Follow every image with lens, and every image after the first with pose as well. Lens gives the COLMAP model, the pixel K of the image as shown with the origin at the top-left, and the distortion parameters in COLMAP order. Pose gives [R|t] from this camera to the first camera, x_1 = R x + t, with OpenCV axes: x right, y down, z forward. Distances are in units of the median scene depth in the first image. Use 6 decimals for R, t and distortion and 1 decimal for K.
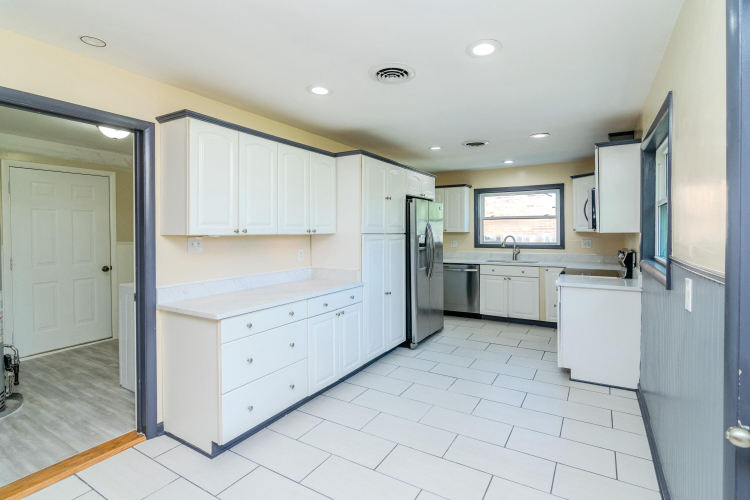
lens RADIAL K [[365.1, 0, 372.7], [0, 365.1, 234.6], [0, 0, 1]] dist [-0.020678, -0.000291]
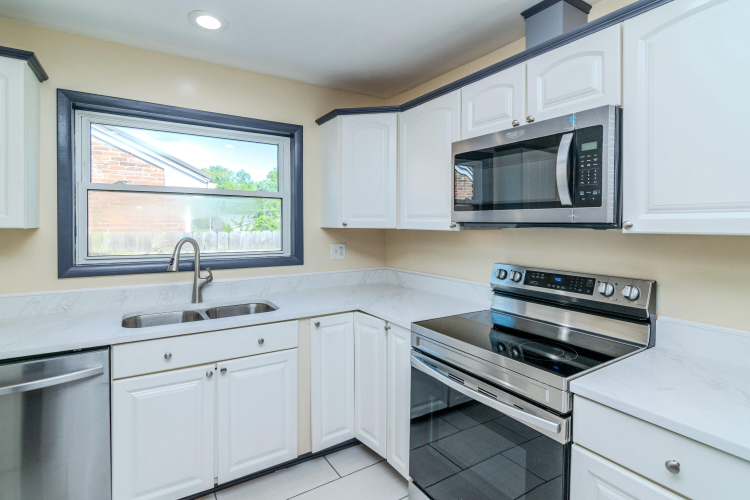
lens RADIAL K [[369.7, 0, 378.7], [0, 369.7, 227.1], [0, 0, 1]] dist [0.002051, 0.000001]
pose [[0.436709, 0.003410, 0.899596, 0.137676], [-0.000983, 0.999994, -0.003314, -0.007525], [-0.899602, 0.000563, 0.436710, 0.736190]]
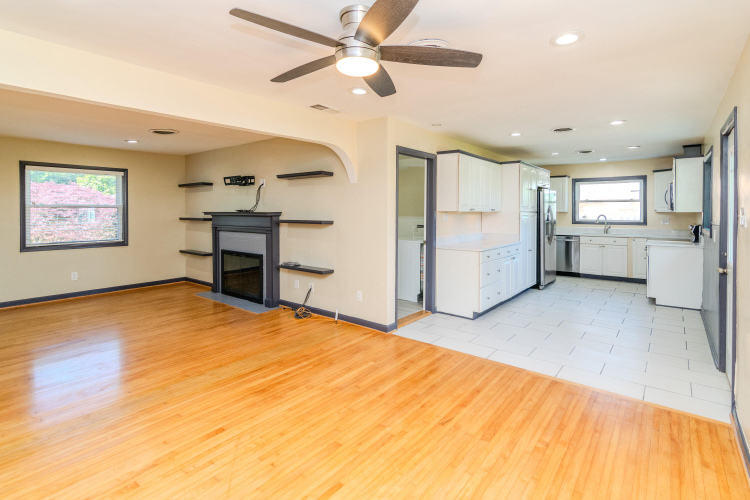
lens RADIAL K [[374.8, 0, 390.5], [0, 374.8, 213.9], [0, 0, 1]] dist [-0.000730, 0.000204]
pose [[0.995604, 0.007686, -0.093349, -0.285465], [-0.007923, 0.999966, -0.002165, 0.009745], [0.093329, 0.002895, 0.995631, -0.462376]]
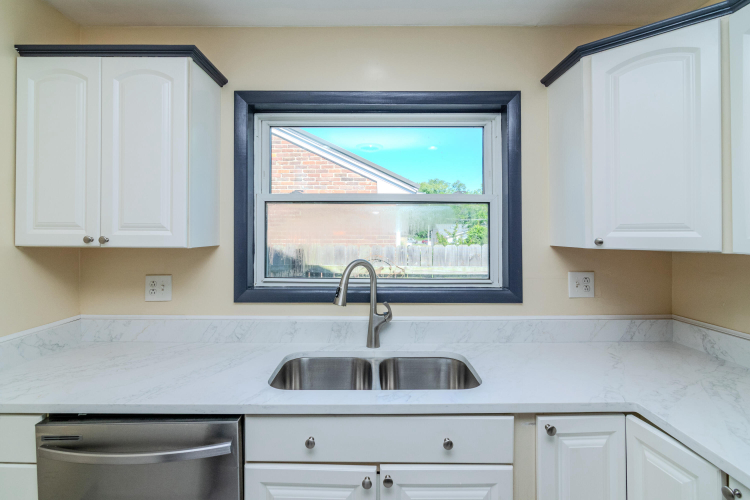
lens RADIAL K [[379.2, 0, 374.9], [0, 379.2, 230.4], [0, 0, 1]] dist [-0.003220, -0.000779]
pose [[0.851806, 0.012971, 0.523696, 0.260844], [-0.004116, 0.999828, -0.018070, -0.015897], [-0.523841, 0.013236, 0.851713, 0.831881]]
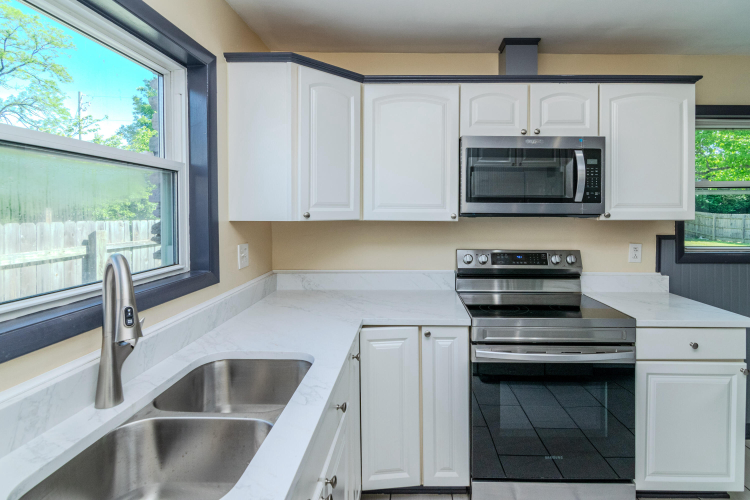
lens RADIAL K [[374.8, 0, 390.5], [0, 374.8, 213.9], [0, 0, 1]] dist [-0.000730, 0.000204]
pose [[-0.490631, 0.006549, 0.871343, 0.201817], [0.011148, 0.999937, -0.001238, -0.013320], [-0.871296, 0.009106, -0.490673, 1.086416]]
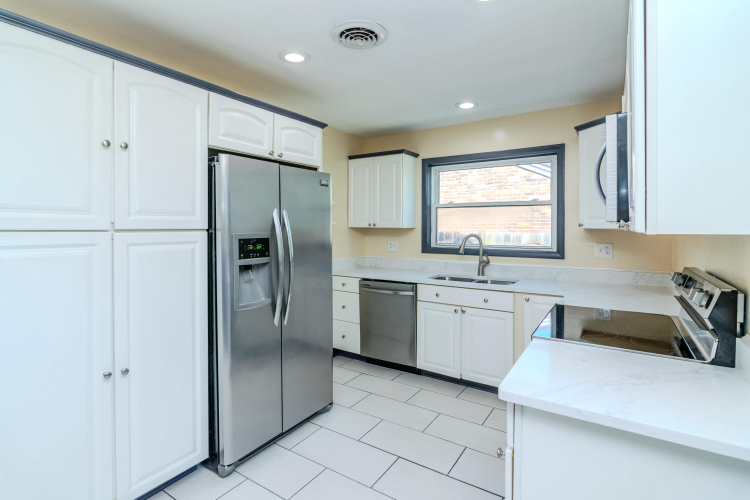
lens RADIAL K [[369.7, 0, 378.7], [0, 369.7, 227.1], [0, 0, 1]] dist [0.002051, 0.000001]
pose [[0.999715, 0.008376, -0.022372, 0.261412], [-0.008508, 0.999947, -0.005802, -0.004104], [0.022322, 0.005991, 0.999733, 0.433507]]
